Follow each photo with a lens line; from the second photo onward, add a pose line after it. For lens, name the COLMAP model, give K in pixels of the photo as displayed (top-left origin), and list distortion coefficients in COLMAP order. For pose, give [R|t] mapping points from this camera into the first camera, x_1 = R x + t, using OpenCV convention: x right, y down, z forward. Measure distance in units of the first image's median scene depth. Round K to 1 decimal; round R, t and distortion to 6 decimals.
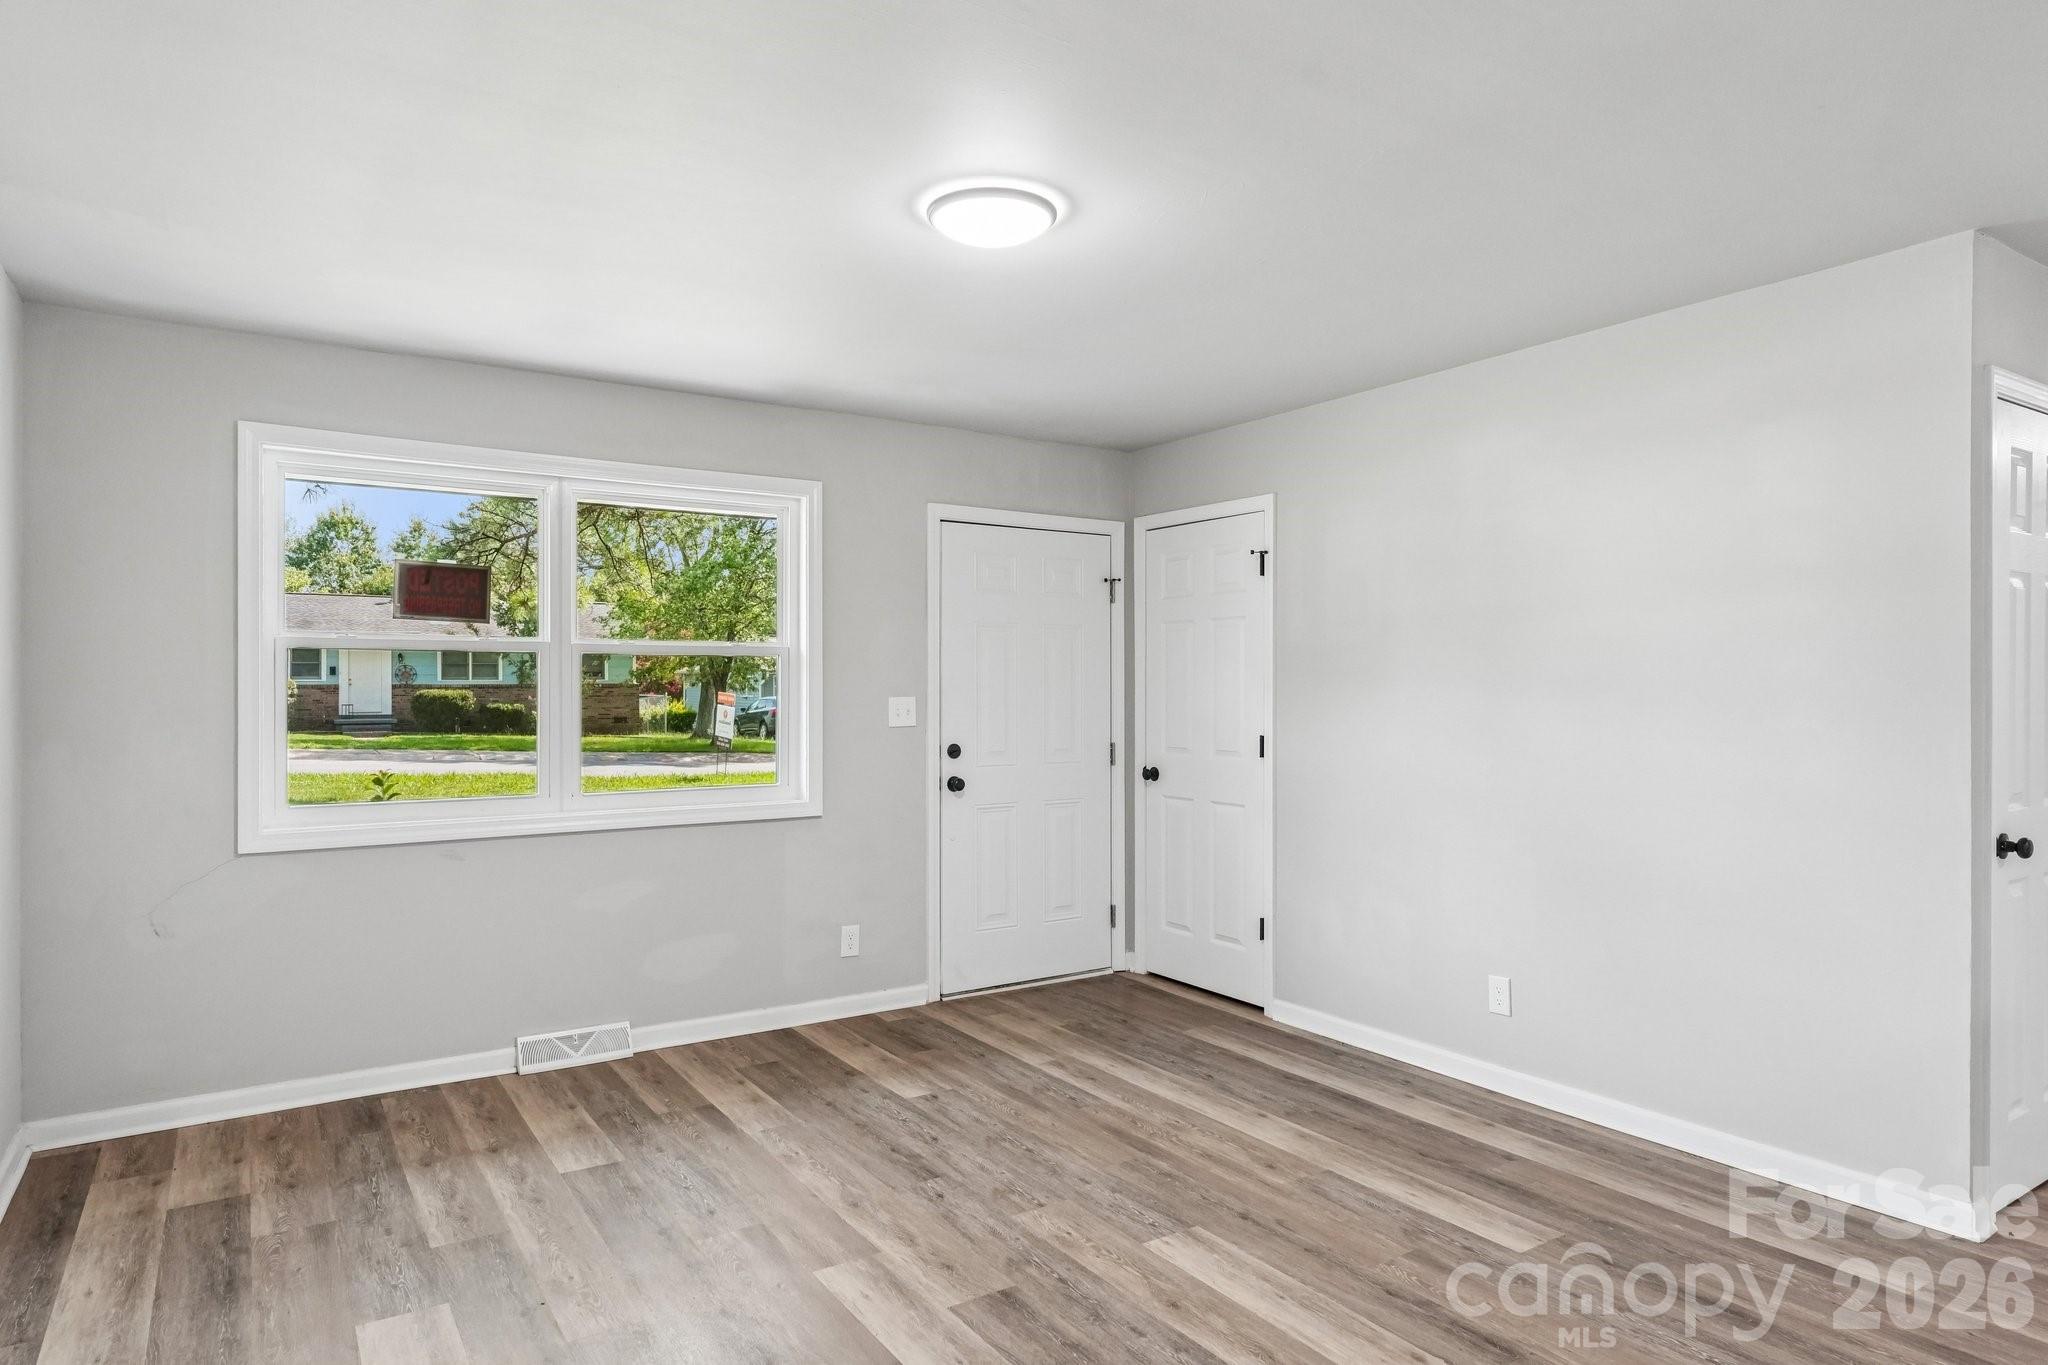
lens RADIAL K [[1214.5, 0, 1017.0], [0, 1214.5, 691.2], [0, 0, 1]] dist [0.003603, 0.000020]
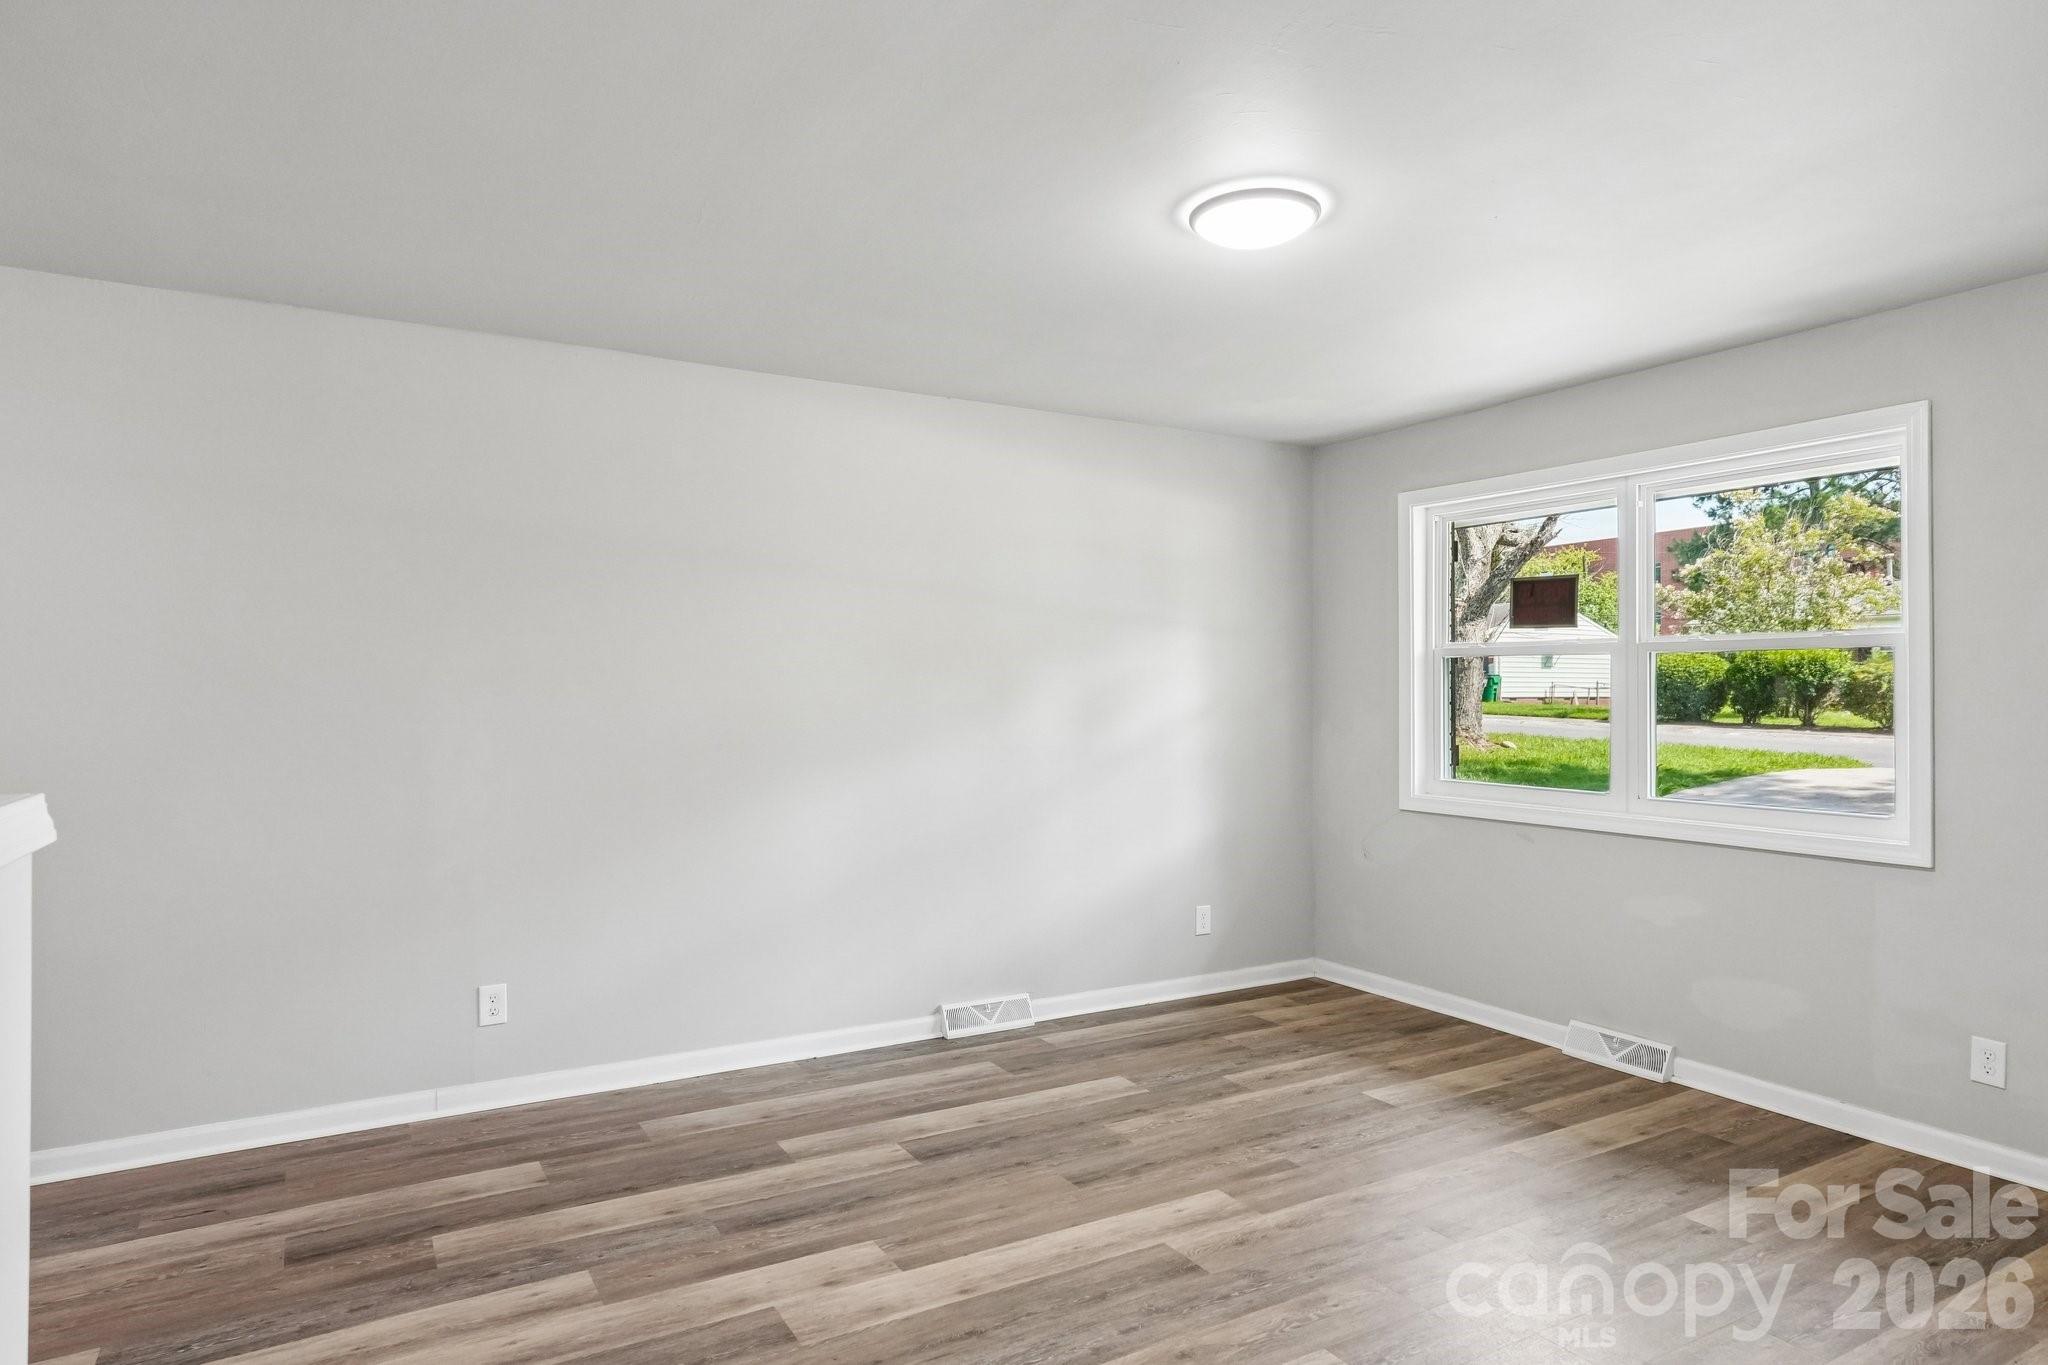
lens RADIAL K [[1214.5, 0, 1024.7], [0, 1214.5, 680.2], [0, 0, 1]] dist [0.003603, 0.000020]
pose [[-0.063664, -0.004505, -0.997961, 0.707920], [-0.000746, 0.999990, -0.004467, -0.004794], [0.997971, 0.000460, -0.063667, 0.621767]]
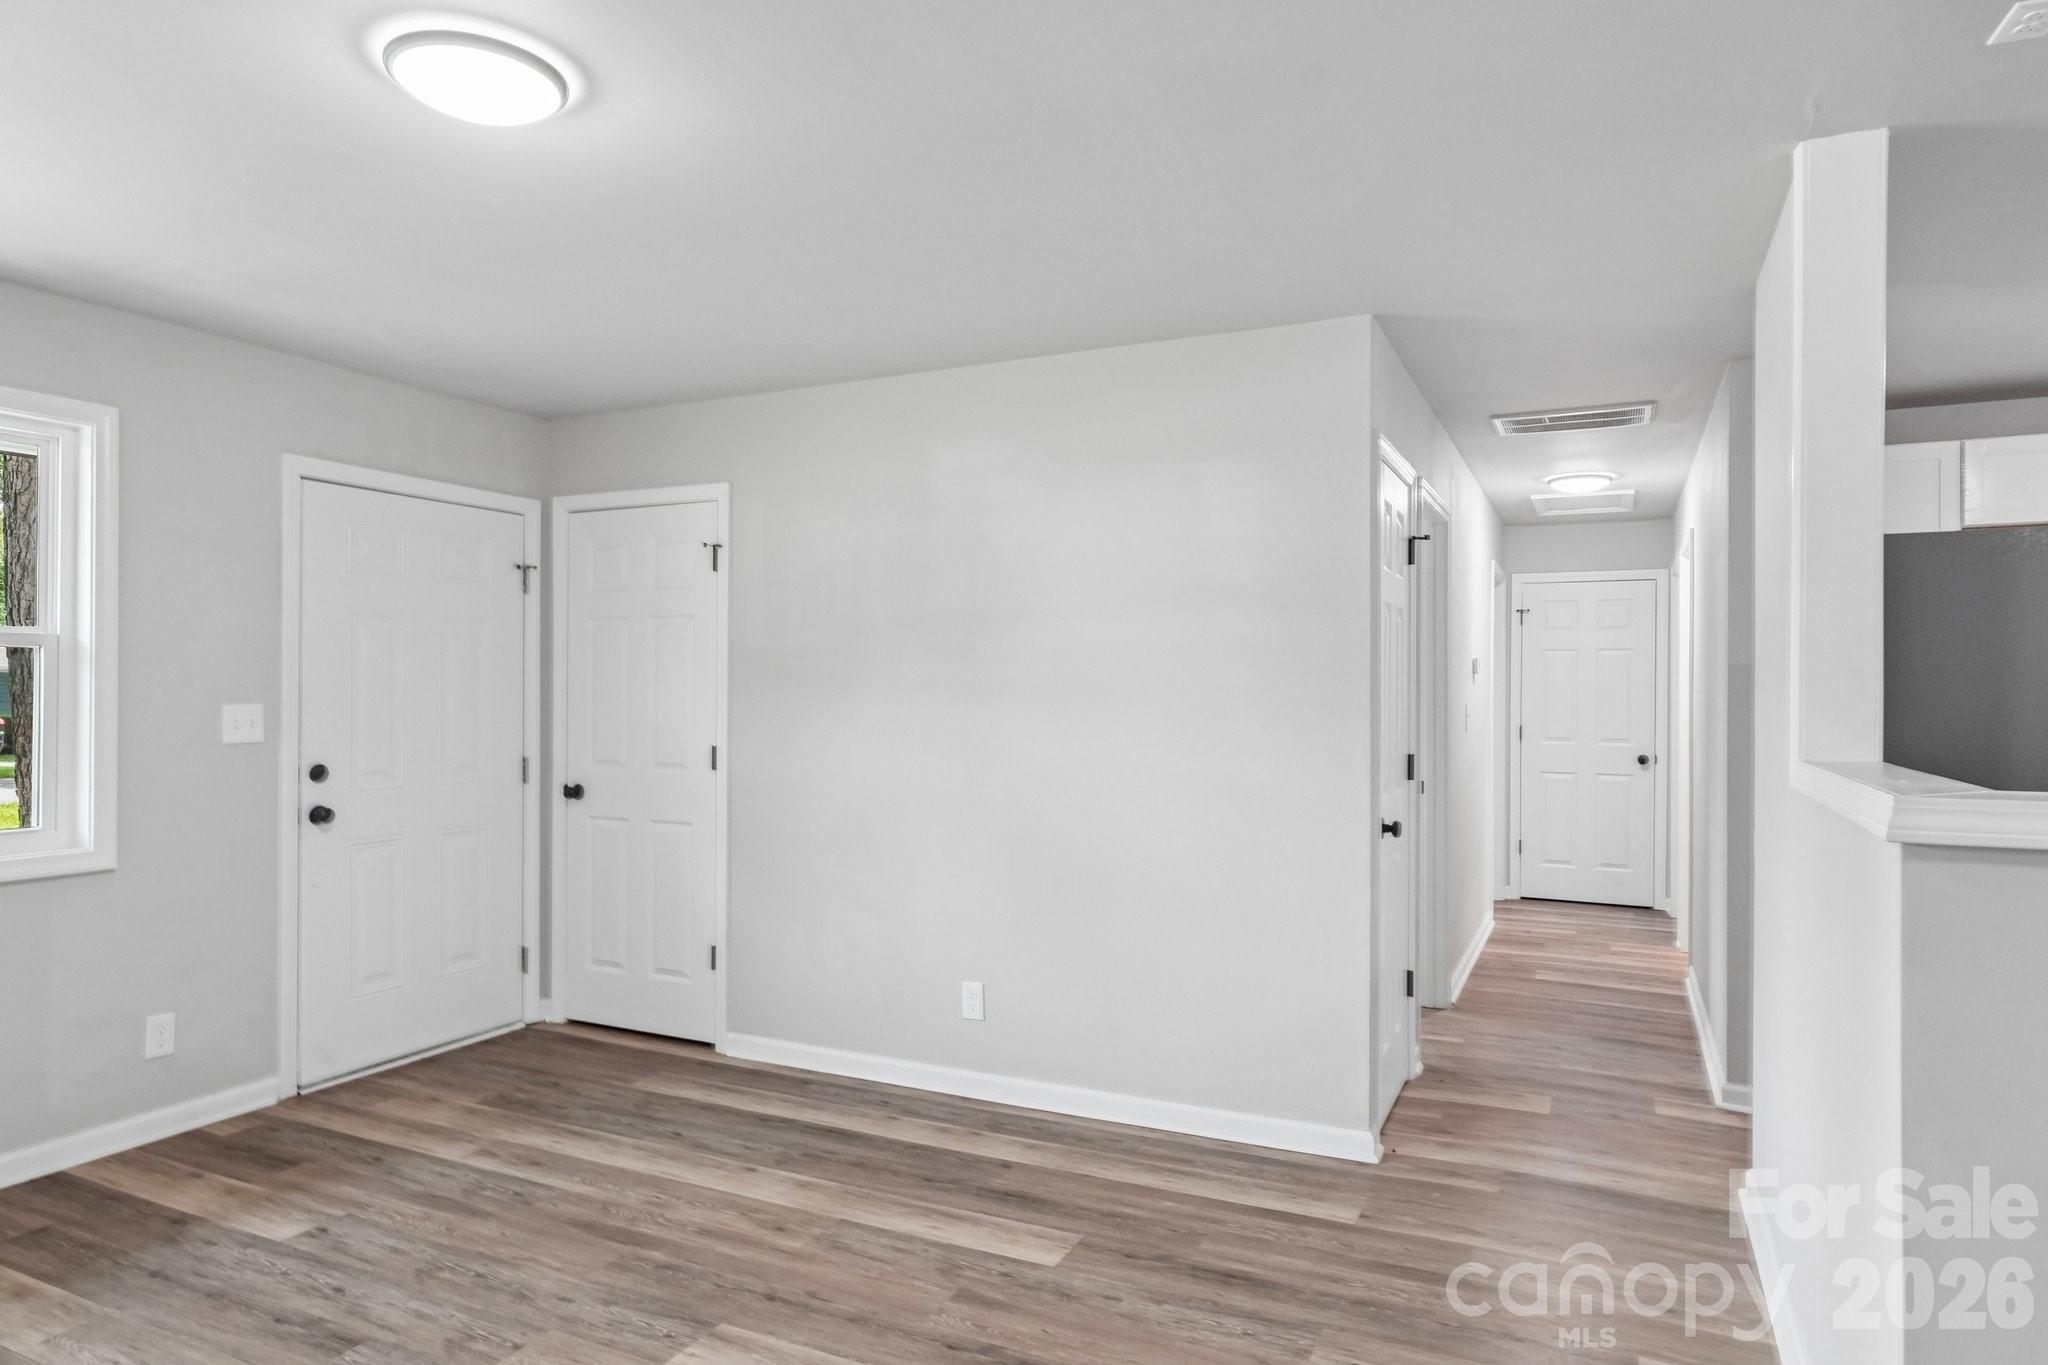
lens RADIAL K [[1214.5, 0, 1036.2], [0, 1214.5, 693.6], [0, 0, 1]] dist [0.003603, 0.000020]
pose [[0.855659, 0.004162, 0.517524, -0.080527], [-0.002863, 0.999990, -0.003307, -0.000850], [-0.517533, 0.001348, 0.855662, 0.114688]]
